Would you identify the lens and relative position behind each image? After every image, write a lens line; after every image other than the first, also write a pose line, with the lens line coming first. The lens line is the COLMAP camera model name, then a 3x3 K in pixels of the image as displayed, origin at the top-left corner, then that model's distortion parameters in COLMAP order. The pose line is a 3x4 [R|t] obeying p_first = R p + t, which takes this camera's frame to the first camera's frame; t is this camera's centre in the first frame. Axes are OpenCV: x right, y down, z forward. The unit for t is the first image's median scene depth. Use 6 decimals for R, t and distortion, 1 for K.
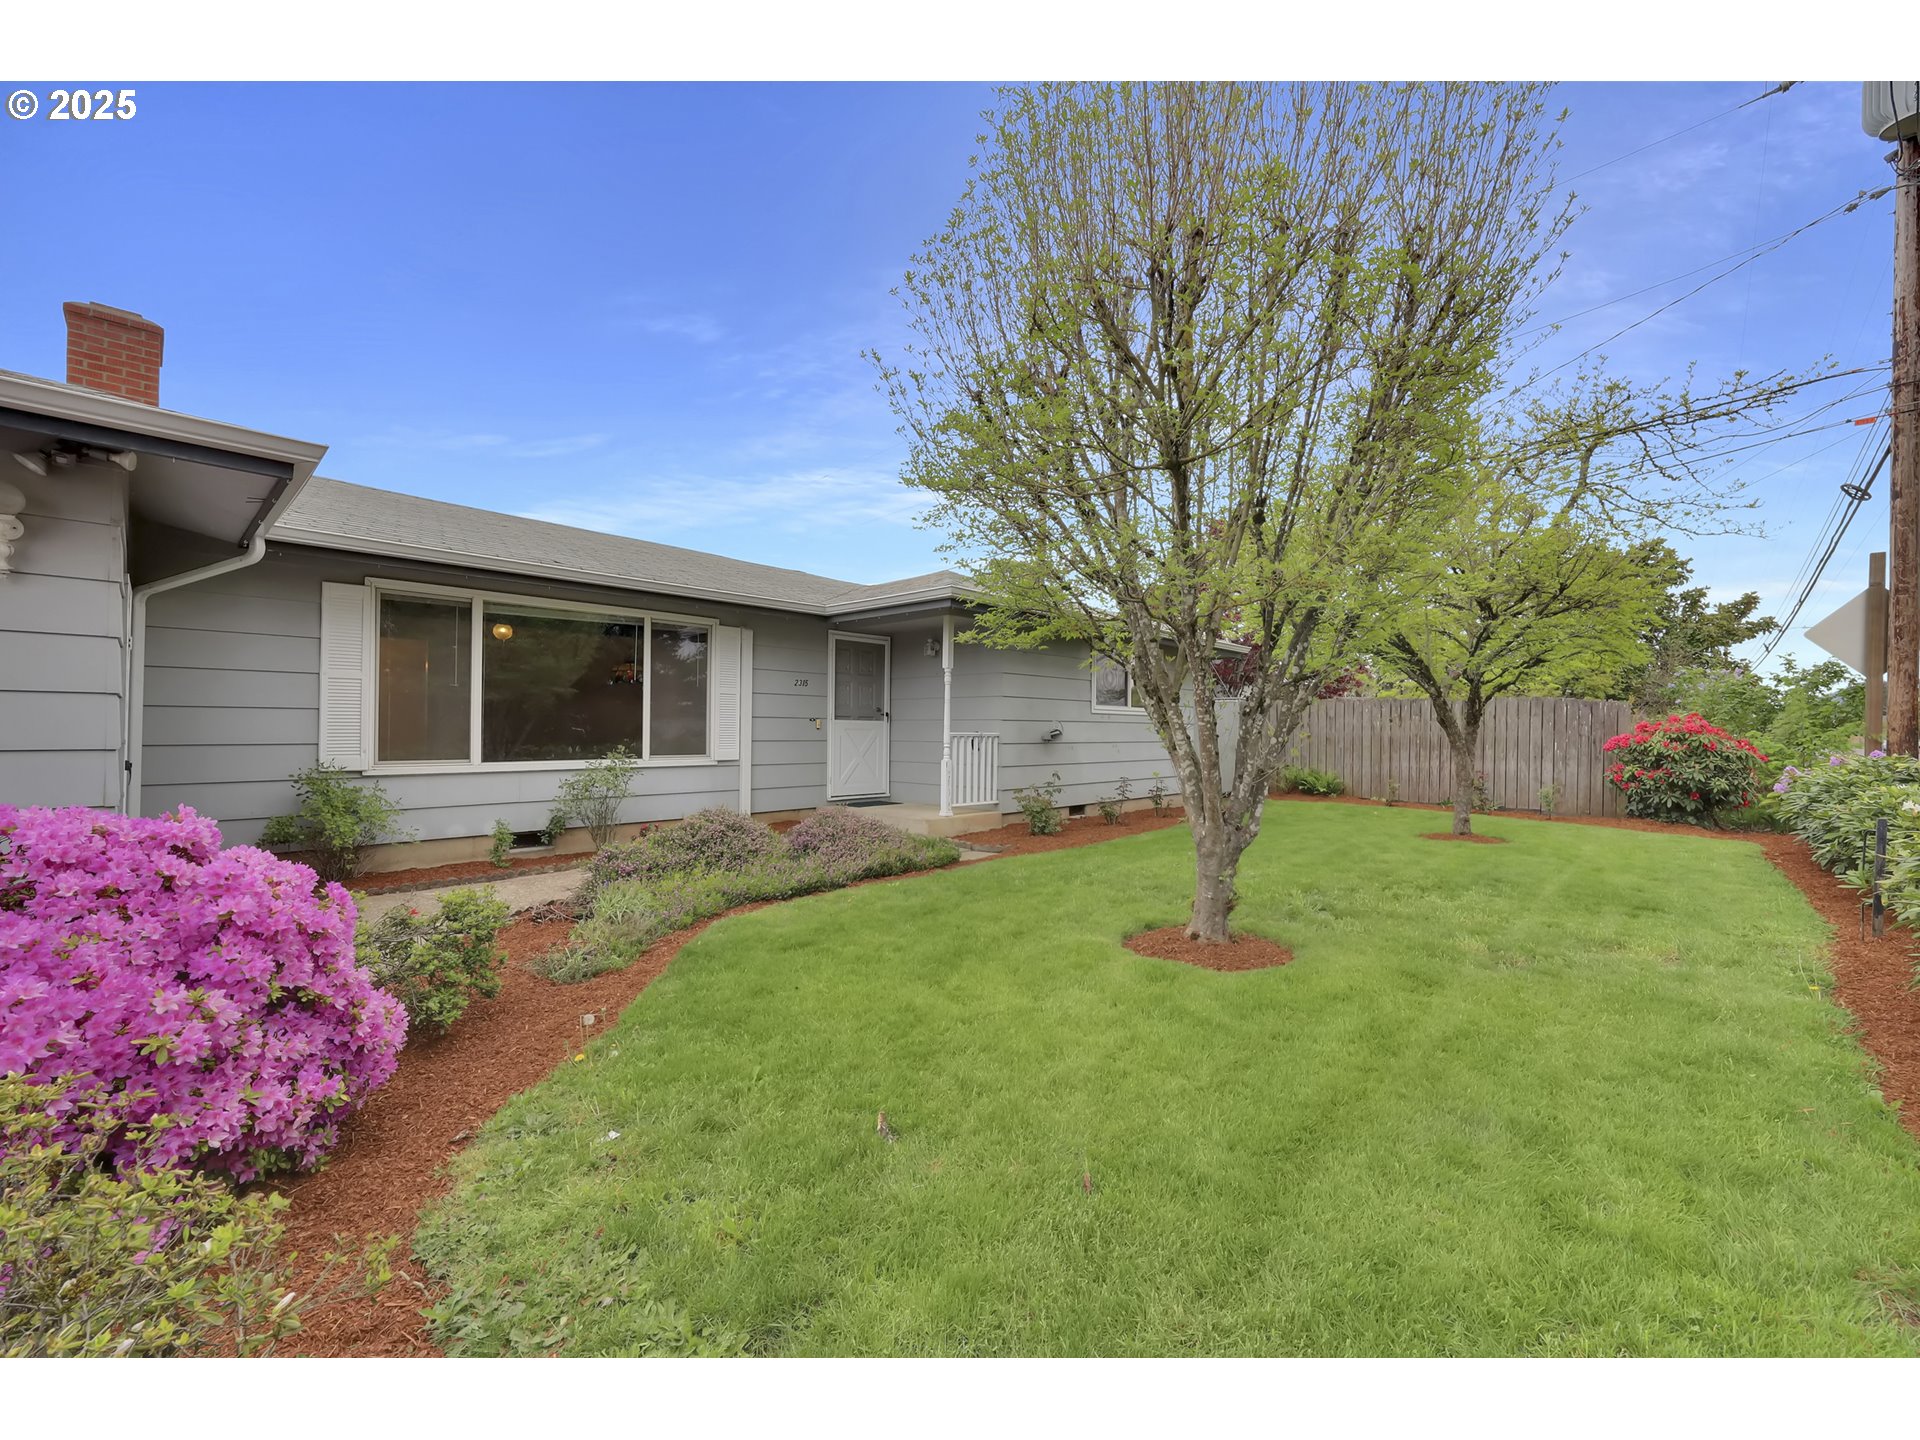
lens RADIAL K [[774.2, 0, 965.5], [0, 774.2, 720.2], [0, 0, 1]] dist [-0.002190, -0.000171]
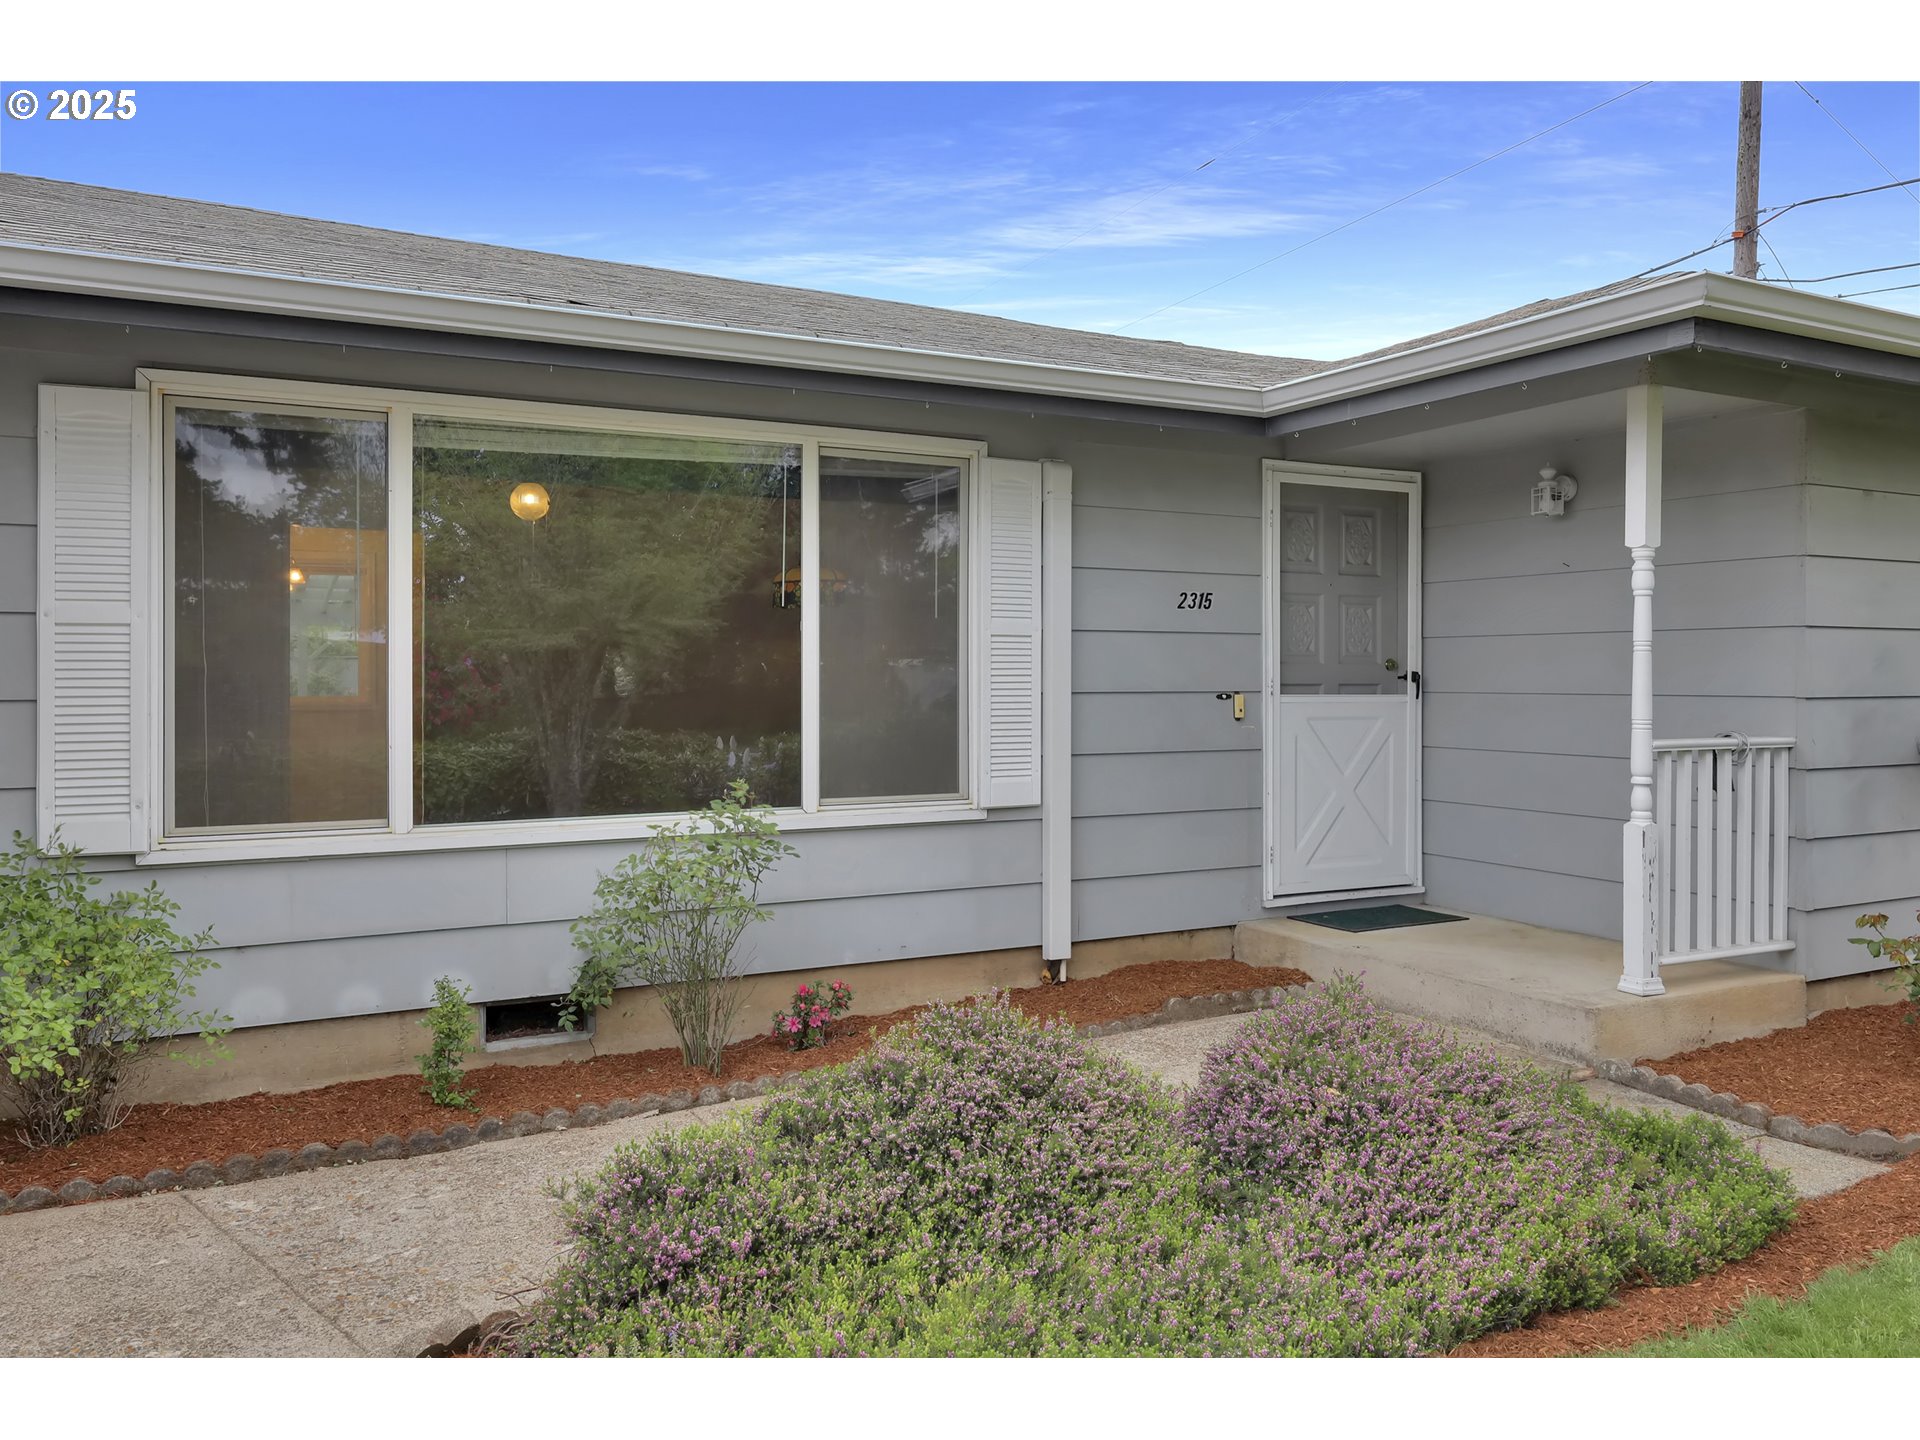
lens RADIAL K [[1408.9, 0, 962.7], [0, 1408.9, 669.6], [0, 0, 1]] dist [-0.006678, -0.002268]
pose [[0.942733, -0.008106, -0.333449, -0.097463], [0.011150, 0.999912, 0.007217, -0.022251], [0.333361, -0.010522, 0.942740, 0.336243]]
